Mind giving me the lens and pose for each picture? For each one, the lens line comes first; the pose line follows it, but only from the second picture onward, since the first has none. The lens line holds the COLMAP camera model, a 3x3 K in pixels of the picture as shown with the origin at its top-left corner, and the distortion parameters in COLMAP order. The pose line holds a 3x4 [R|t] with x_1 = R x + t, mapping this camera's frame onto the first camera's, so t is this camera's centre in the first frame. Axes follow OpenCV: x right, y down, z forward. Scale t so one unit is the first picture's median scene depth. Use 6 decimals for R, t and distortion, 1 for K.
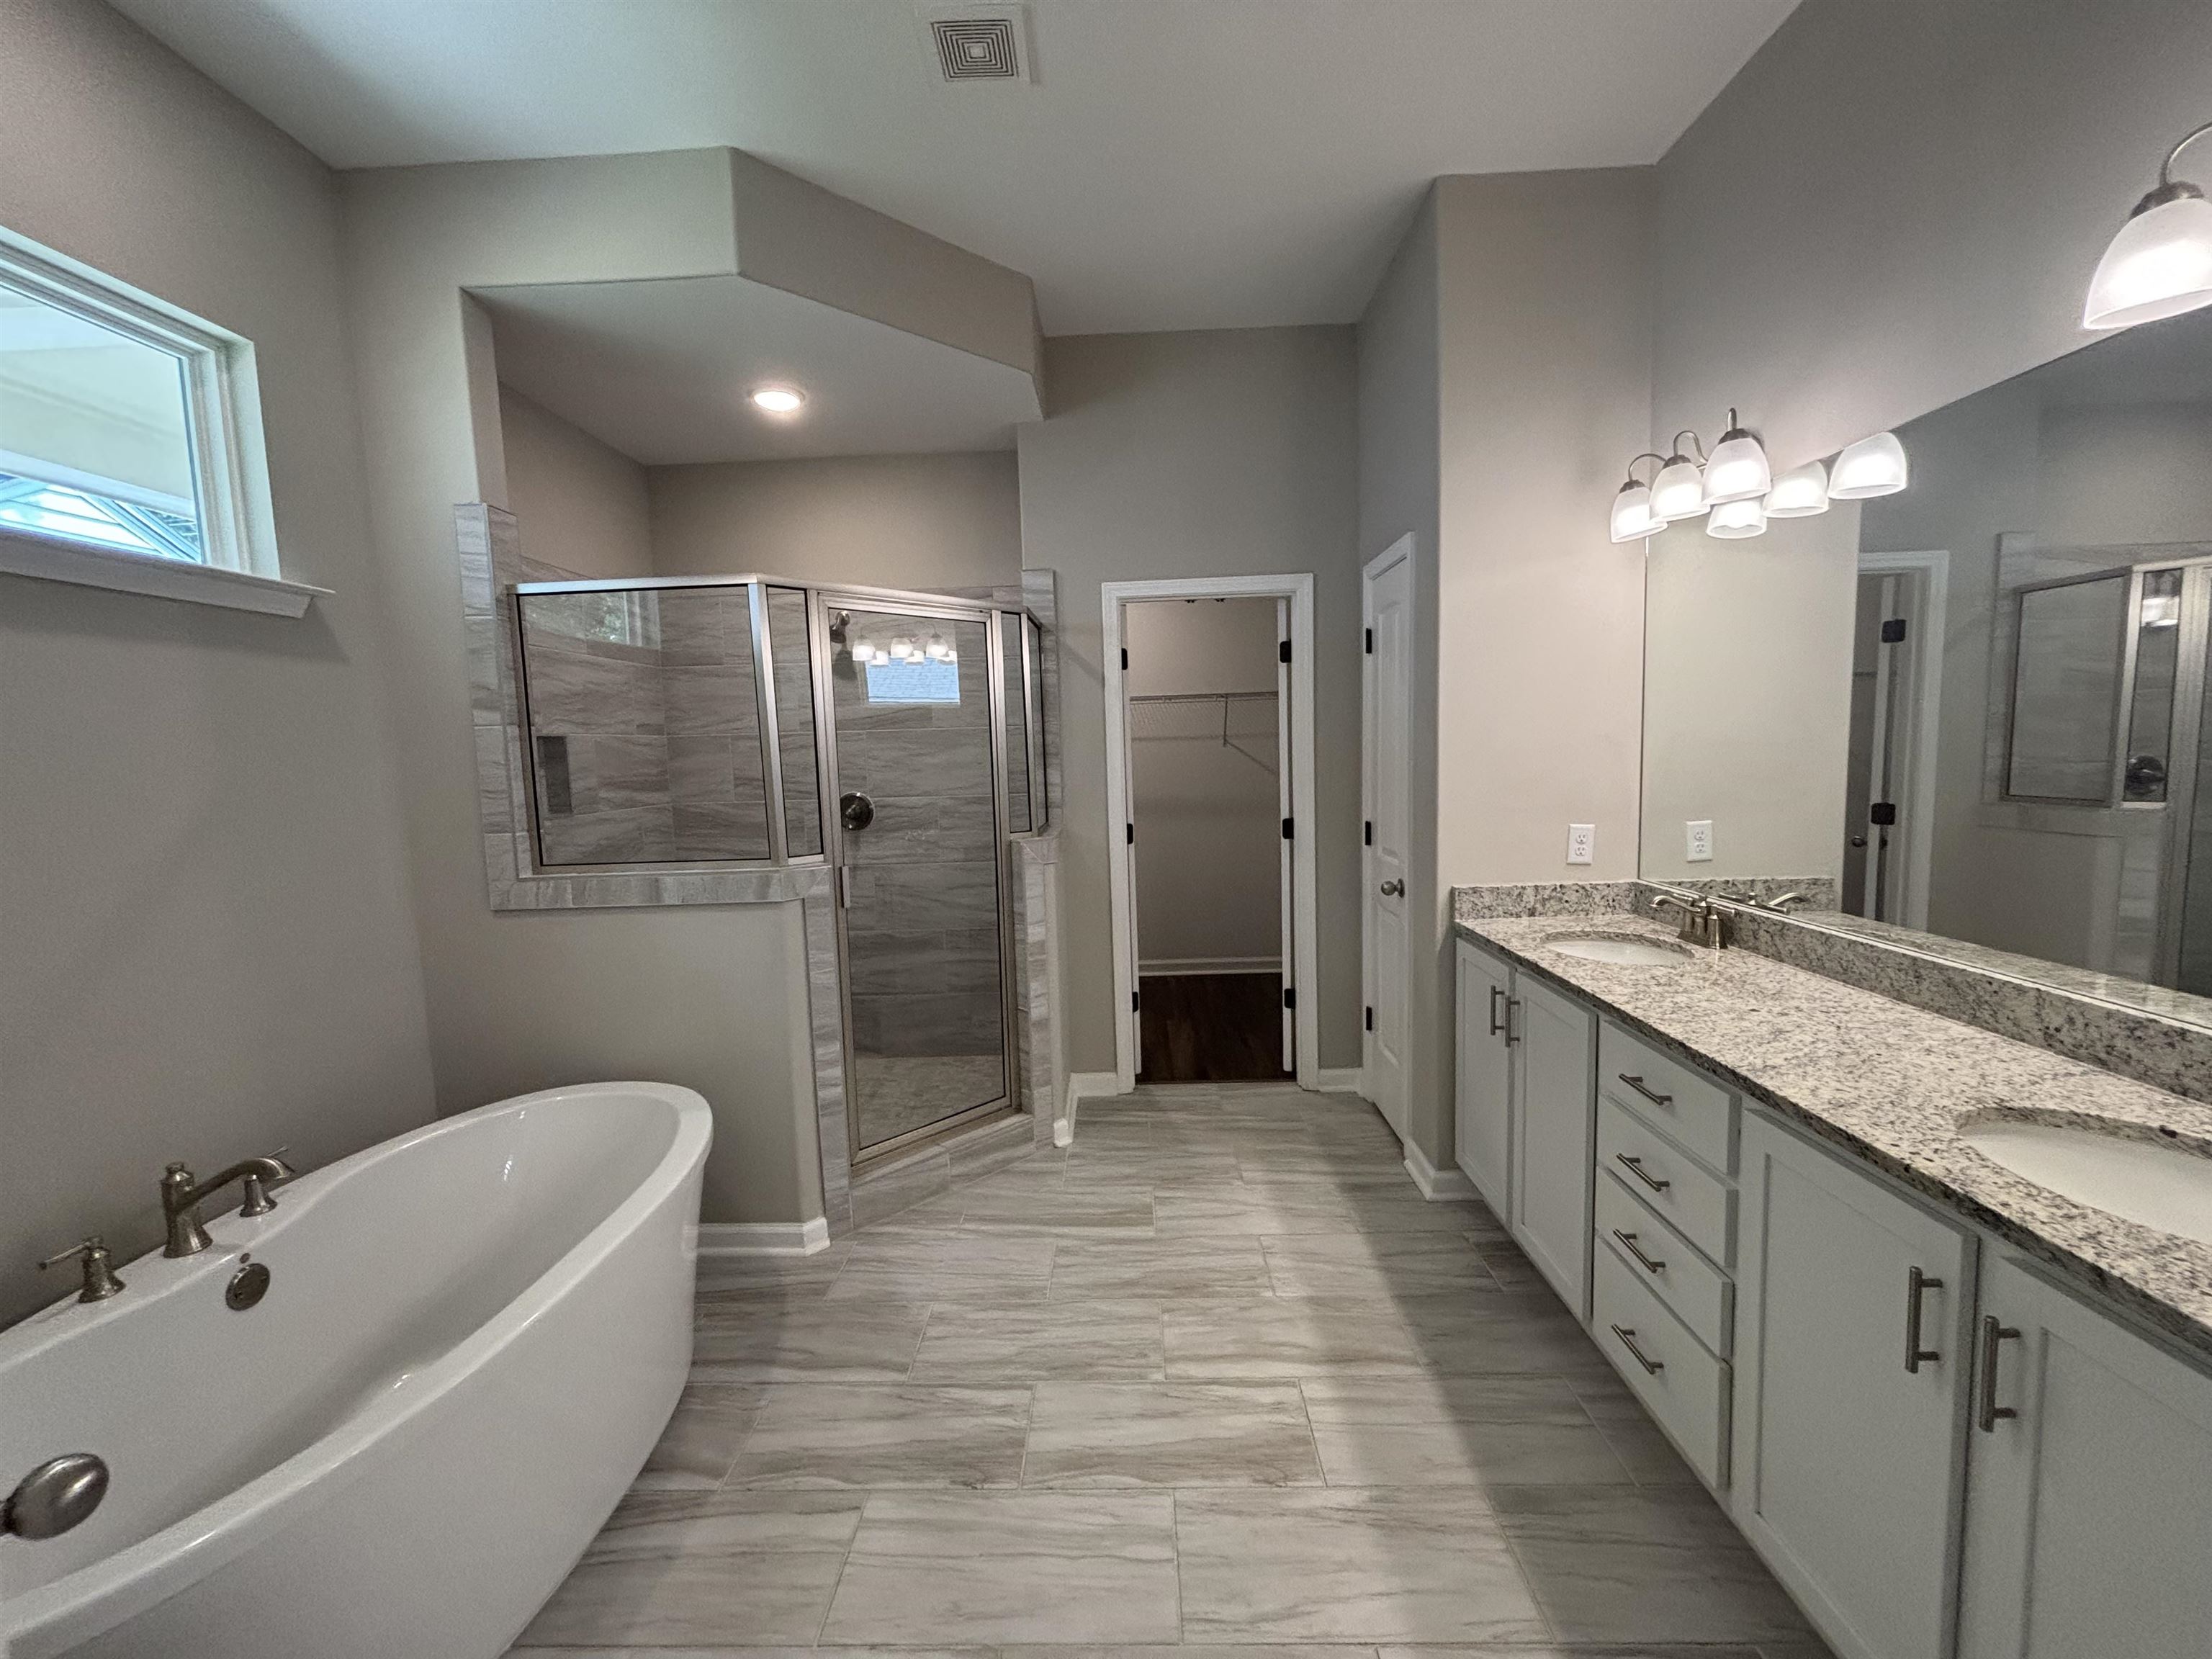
lens RADIAL K [[891.8, 0, 1110.6], [0, 891.8, 824.6], [0, 0, 1]] dist [0.015164, -0.001536]
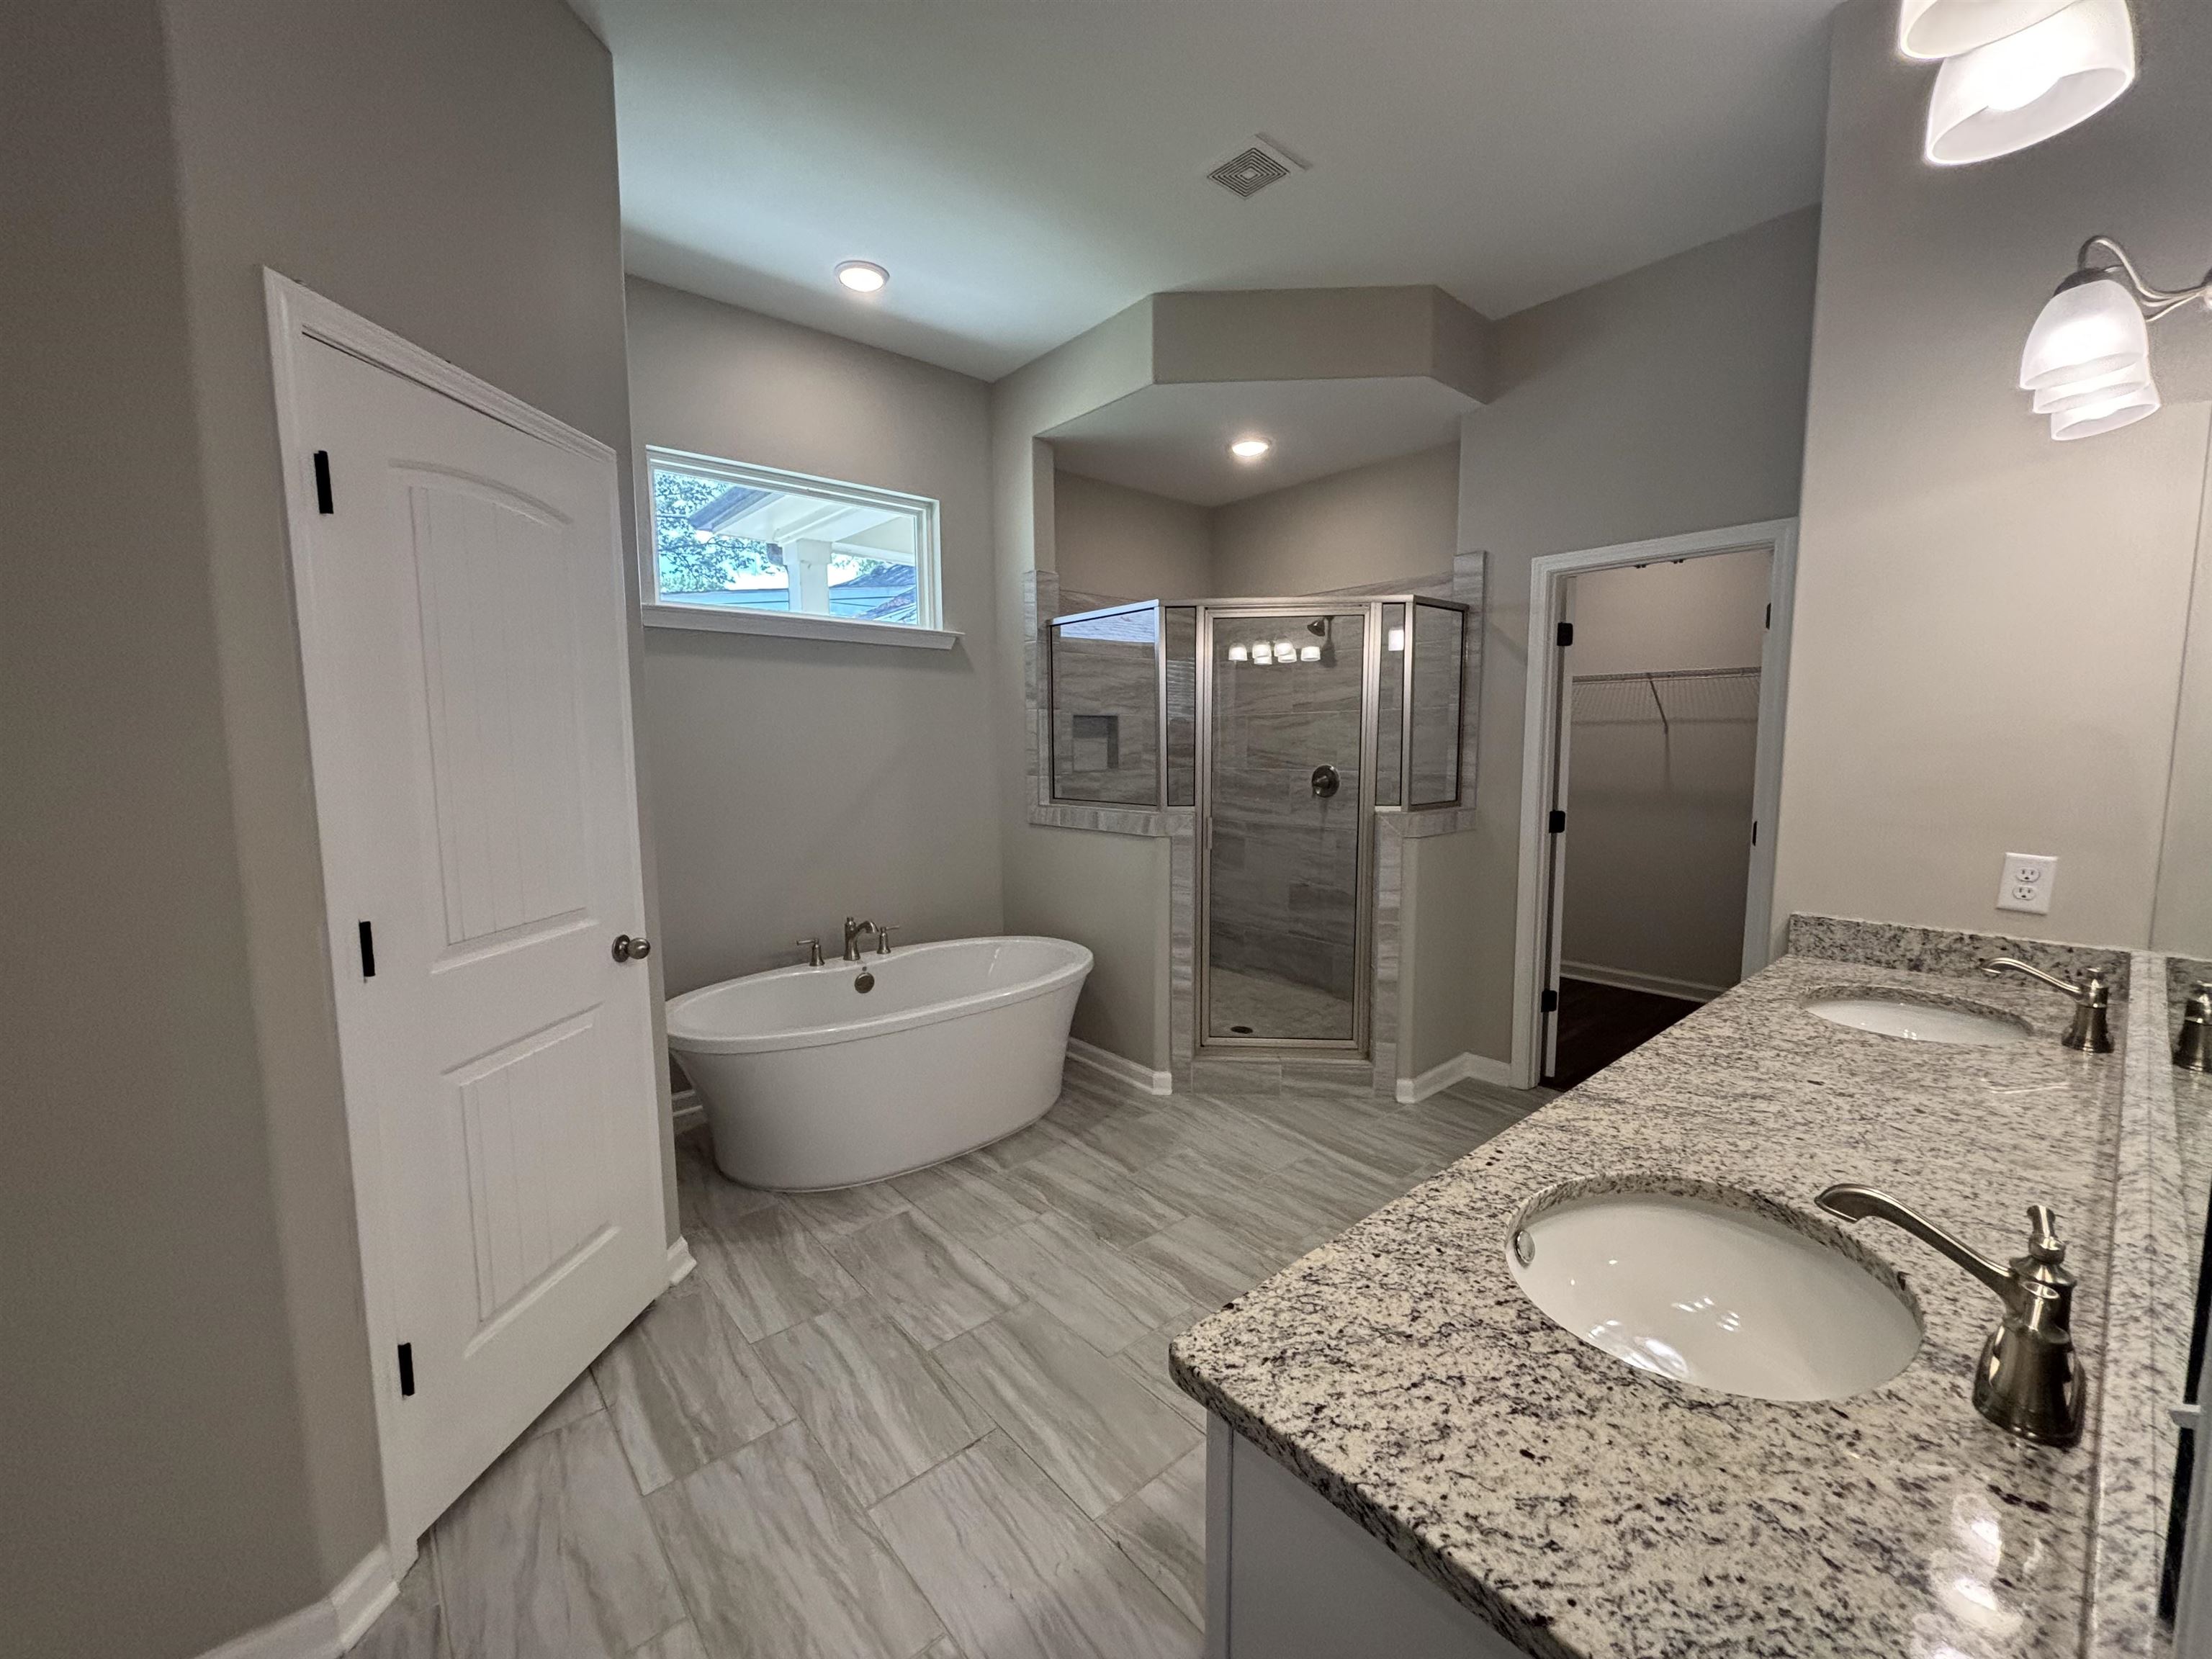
lens RADIAL K [[891.8, 0, 1114.5], [0, 891.8, 829.1], [0, 0, 1]] dist [0.015164, -0.001536]
pose [[0.676633, 0.100941, -0.729369, 0.575509], [-0.078624, 0.994800, 0.064736, -0.009068], [0.732111, 0.013543, 0.681051, 0.016863]]
